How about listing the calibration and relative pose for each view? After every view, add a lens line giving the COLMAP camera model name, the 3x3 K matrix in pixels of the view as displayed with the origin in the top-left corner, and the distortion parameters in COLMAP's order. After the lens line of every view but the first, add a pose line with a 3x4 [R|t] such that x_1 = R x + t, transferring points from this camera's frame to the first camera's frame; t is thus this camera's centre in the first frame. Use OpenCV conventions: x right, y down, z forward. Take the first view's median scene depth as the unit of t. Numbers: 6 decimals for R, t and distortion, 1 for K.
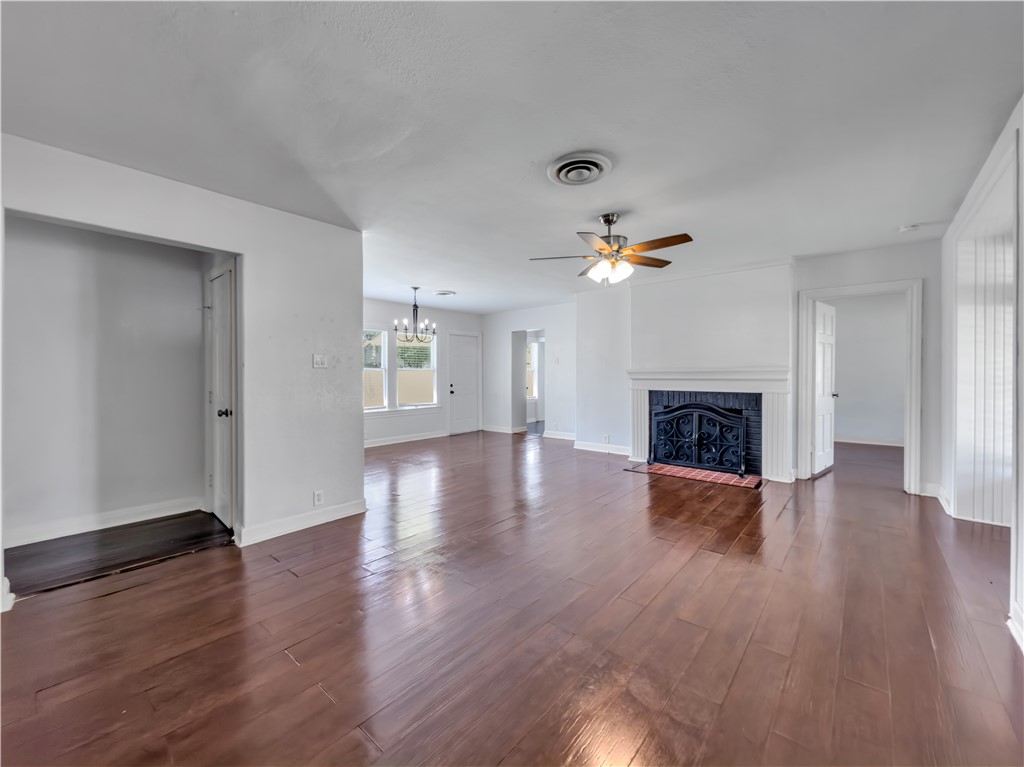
lens RADIAL K [[428.6, 0, 512.0], [0, 428.6, 383.5], [0, 0, 1]] dist [-0.000294, 0.000010]
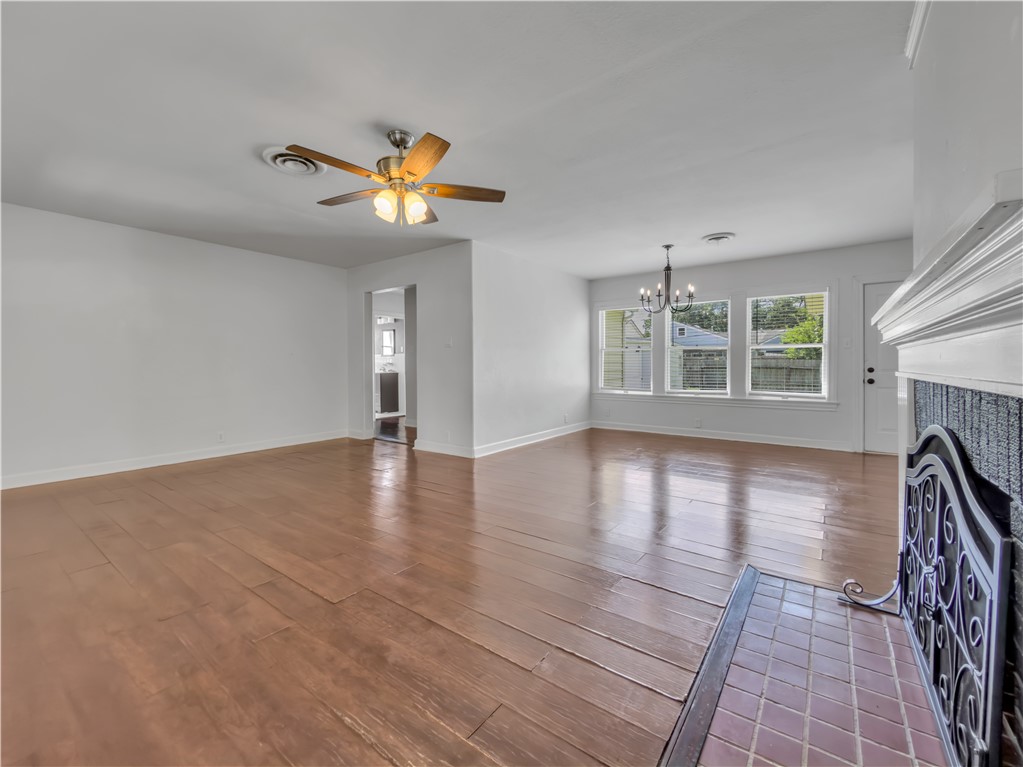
lens RADIAL K [[417.2, 0, 511.5], [0, 417.2, 383.5], [0, 0, 1]] dist [0.000567, 0.000023]
pose [[0.059739, 0.045208, -0.997190, 0.941025], [-0.012971, 0.998925, 0.044509, 0.009900], [0.998130, 0.010276, 0.060261, 1.078898]]
